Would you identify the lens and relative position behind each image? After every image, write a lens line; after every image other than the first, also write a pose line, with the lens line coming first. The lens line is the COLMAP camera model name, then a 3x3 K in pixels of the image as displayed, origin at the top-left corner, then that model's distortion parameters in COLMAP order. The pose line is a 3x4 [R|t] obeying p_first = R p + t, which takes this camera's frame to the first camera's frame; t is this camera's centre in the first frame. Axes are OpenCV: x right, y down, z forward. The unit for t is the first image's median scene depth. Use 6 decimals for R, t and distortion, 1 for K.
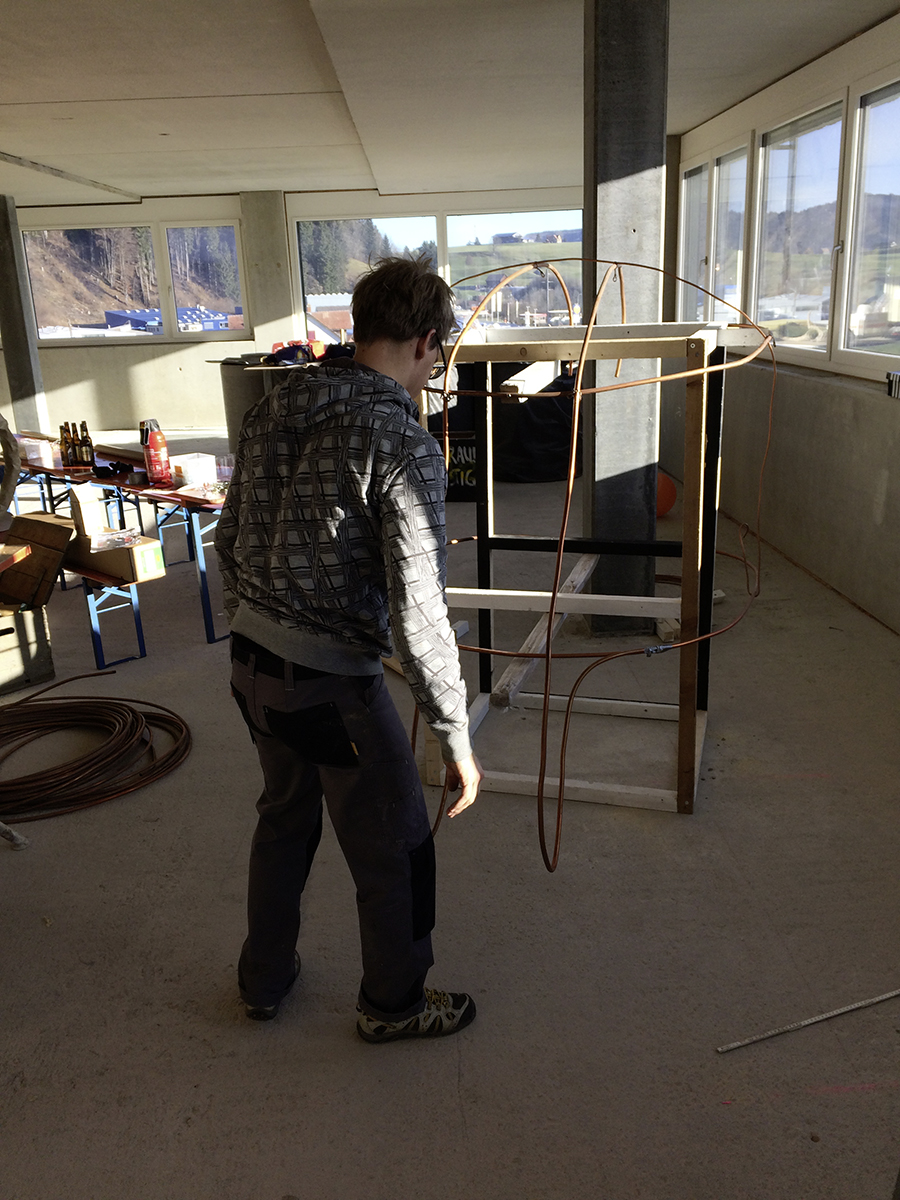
lens RADIAL K [[1026.9, 0, 446.8], [0, 1026.9, 598.7], [0, 0, 1]] dist [0.081090, -0.096026]
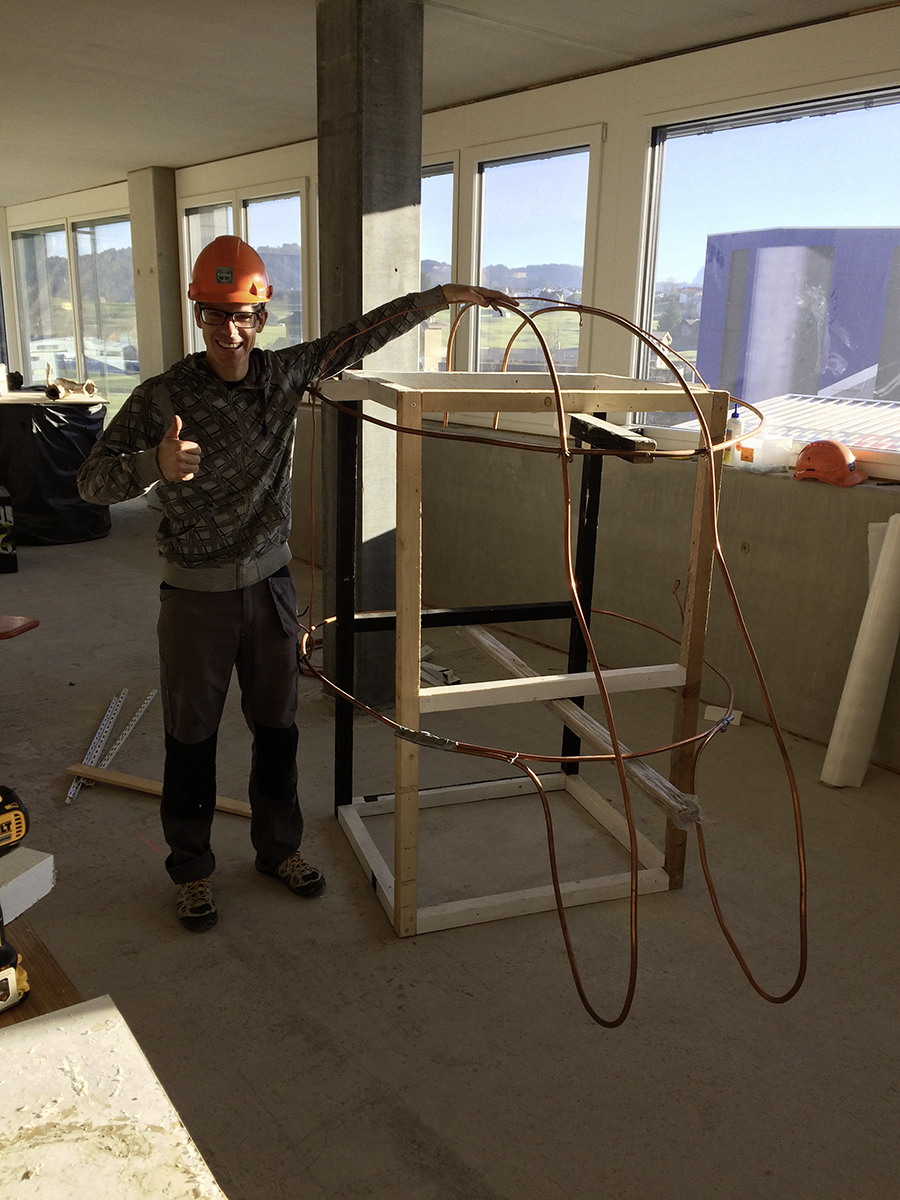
lens RADIAL K [[1026.9, 0, 449.5], [0, 1026.9, 602.8], [0, 0, 1]] dist [0.081090, -0.096026]
pose [[0.804393, -0.097436, 0.586054, -0.346097], [0.119269, 0.992861, 0.001367, -0.057850], [-0.582003, 0.068798, 0.810271, 0.250433]]
